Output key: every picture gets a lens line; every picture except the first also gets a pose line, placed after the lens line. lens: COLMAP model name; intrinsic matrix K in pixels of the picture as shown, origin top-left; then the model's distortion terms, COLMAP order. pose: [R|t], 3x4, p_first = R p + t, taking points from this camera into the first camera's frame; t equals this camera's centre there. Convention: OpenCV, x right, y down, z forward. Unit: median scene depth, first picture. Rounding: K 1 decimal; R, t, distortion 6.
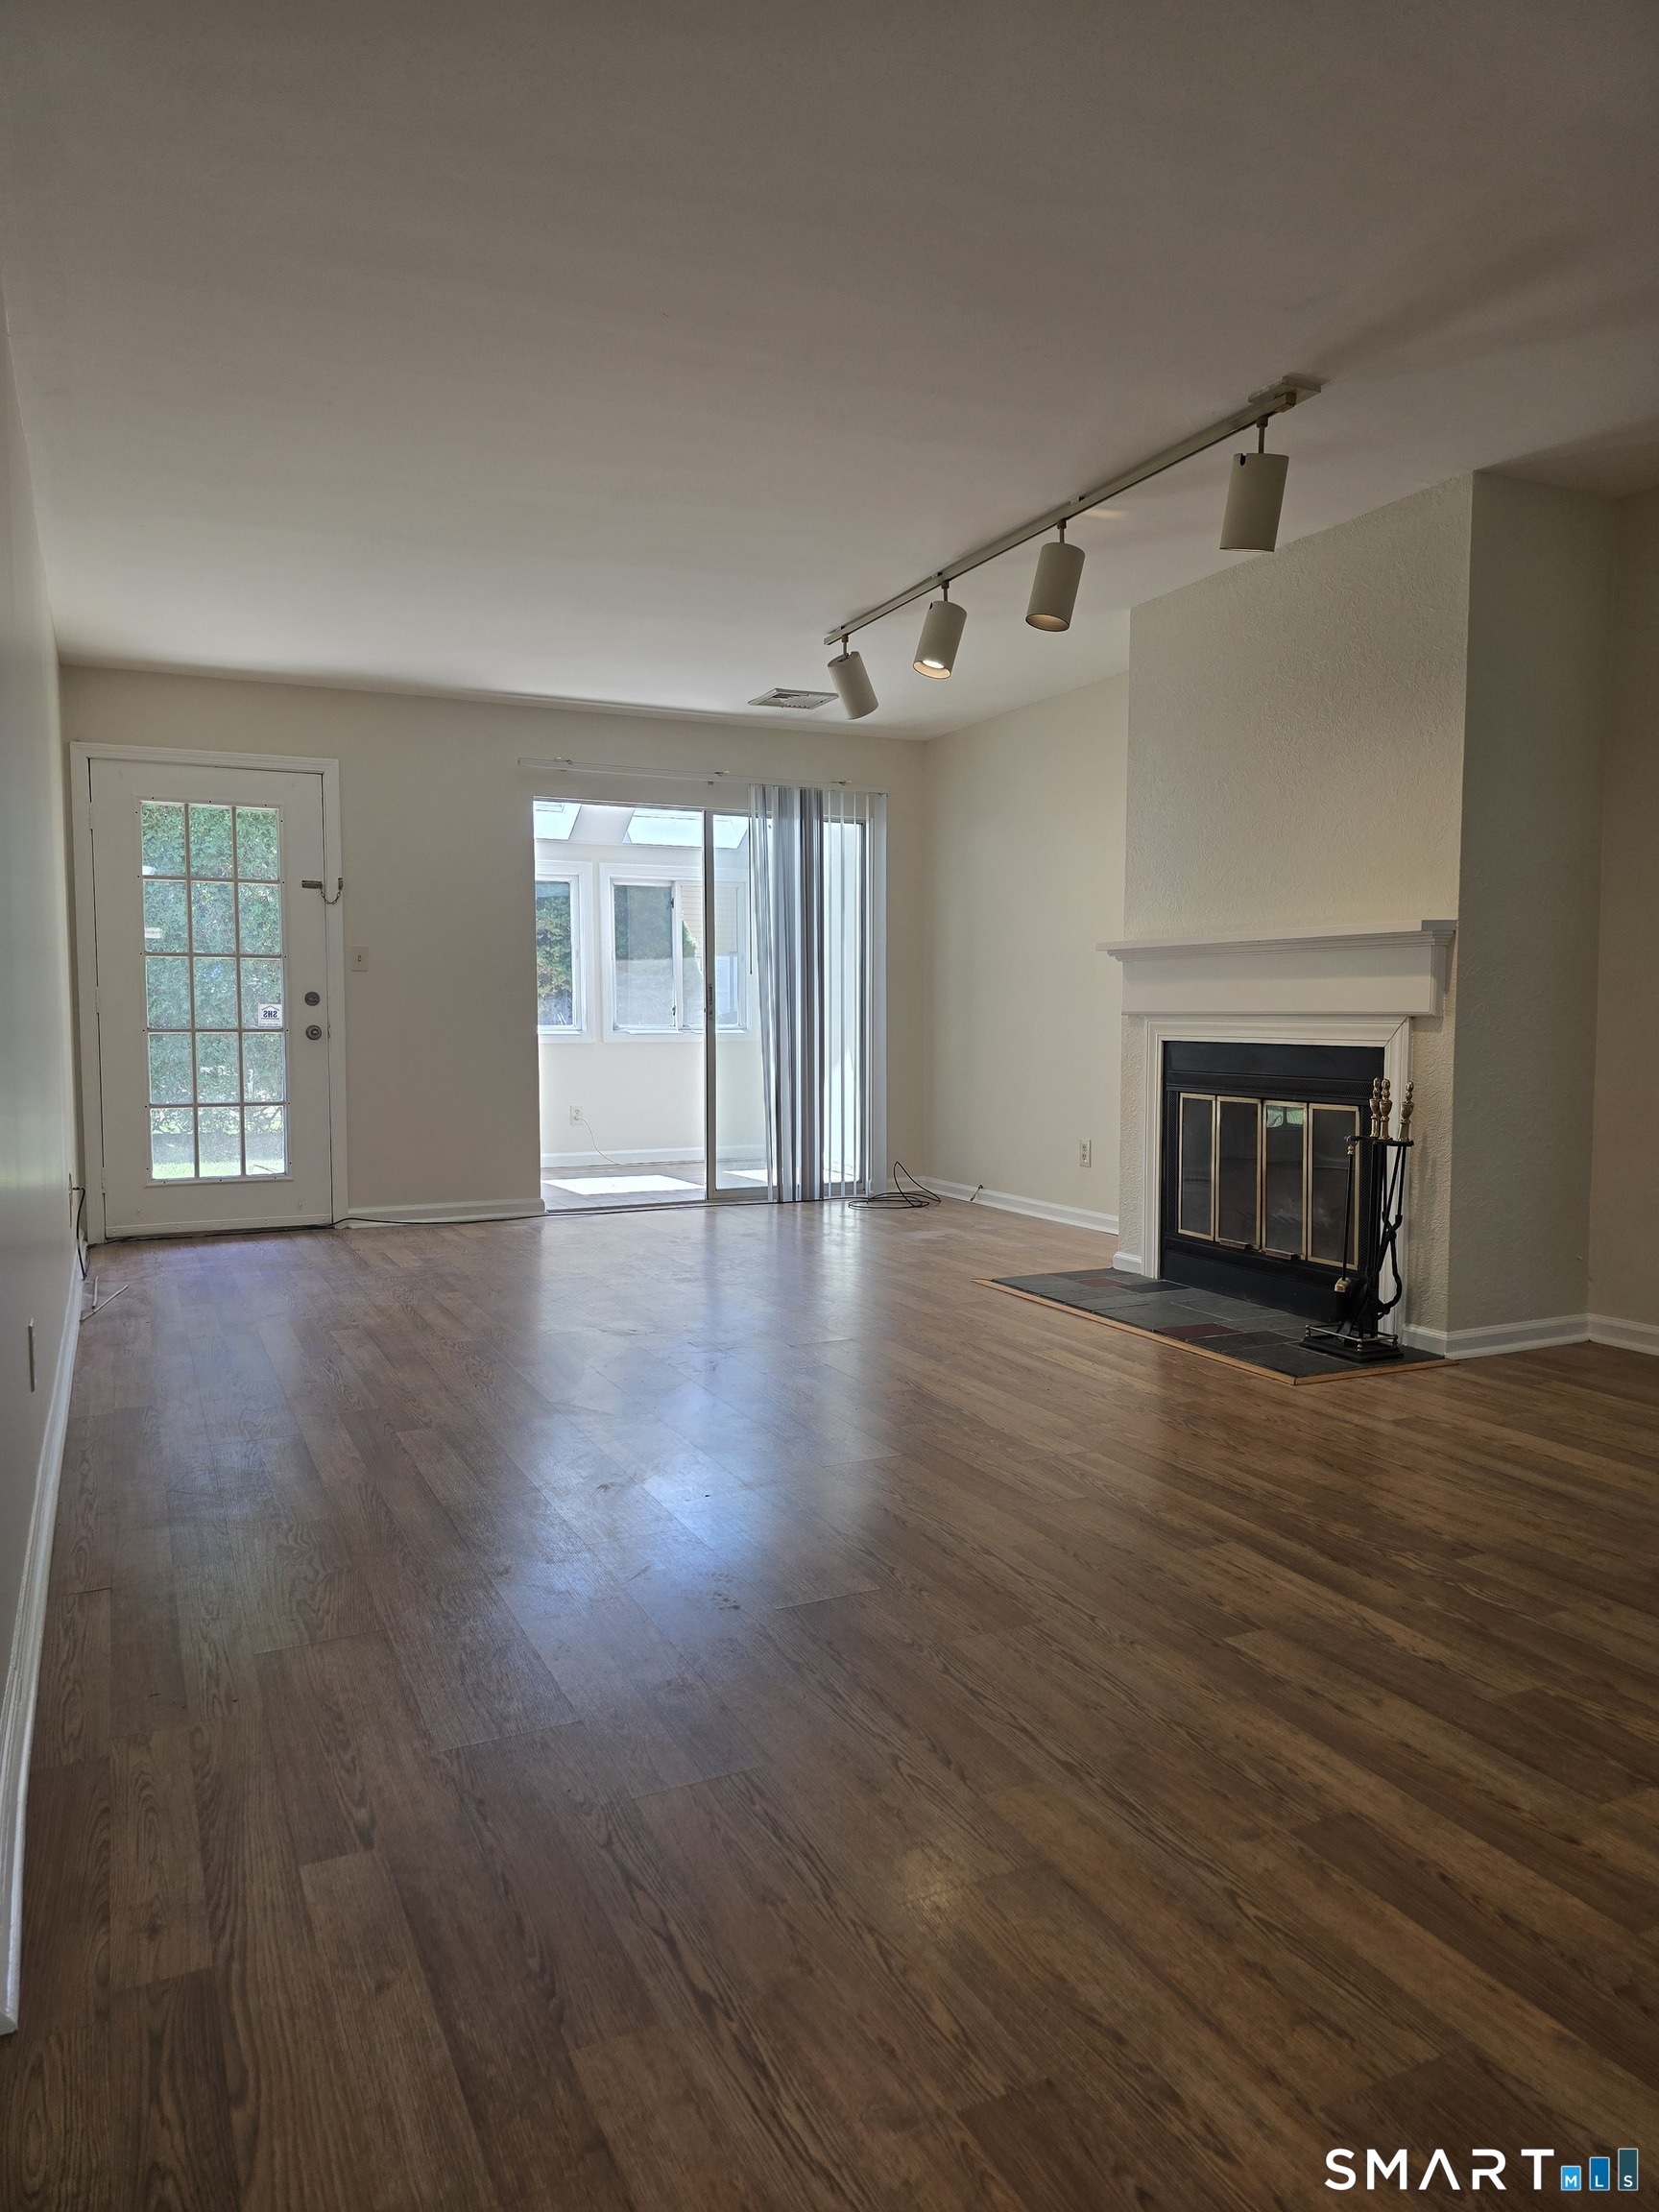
lens RADIAL K [[1479.9, 0, 829.5], [0, 1479.9, 1106.0], [0, 0, 1]] dist [0.055063, -0.042610]
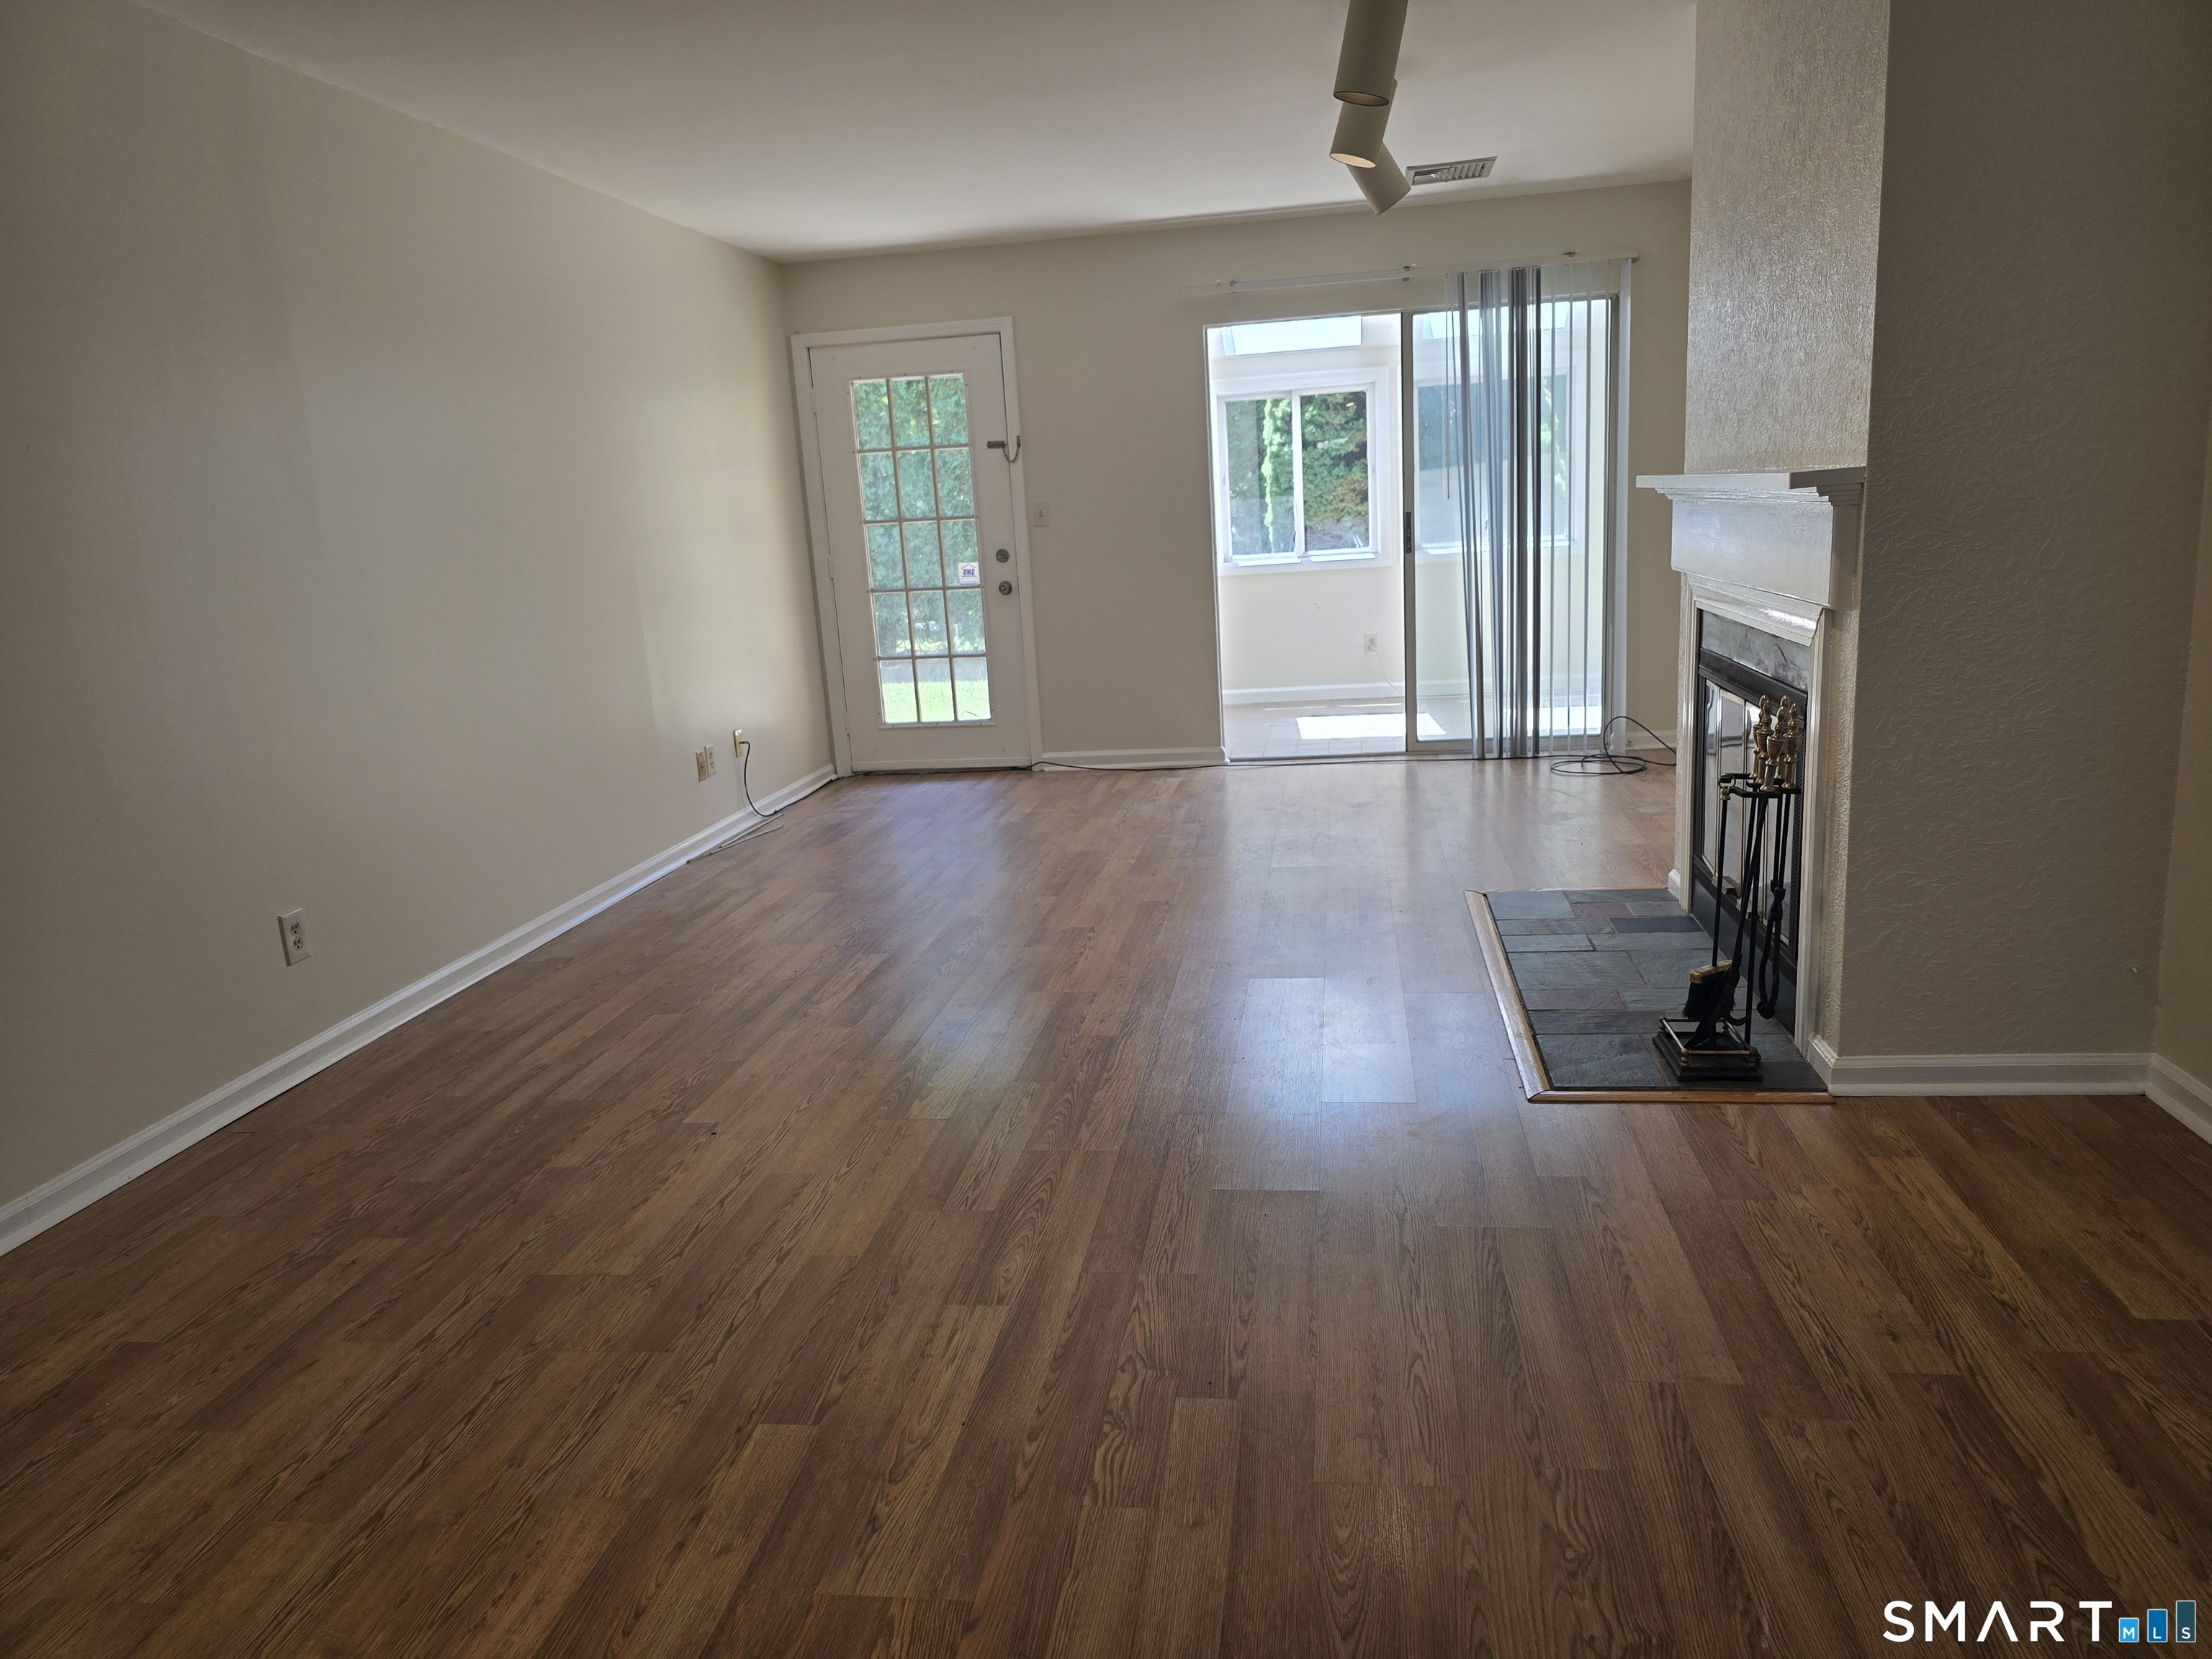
lens RADIAL K [[1479.9, 0, 1112.3], [0, 1479.9, 837.5], [0, 0, 1]] dist [0.055063, -0.042610]
pose [[0.832216, 0.072992, -0.549627, 0.316669], [0.023709, 0.985705, 0.166804, -0.048825], [0.553945, -0.151848, 0.818588, 0.148532]]
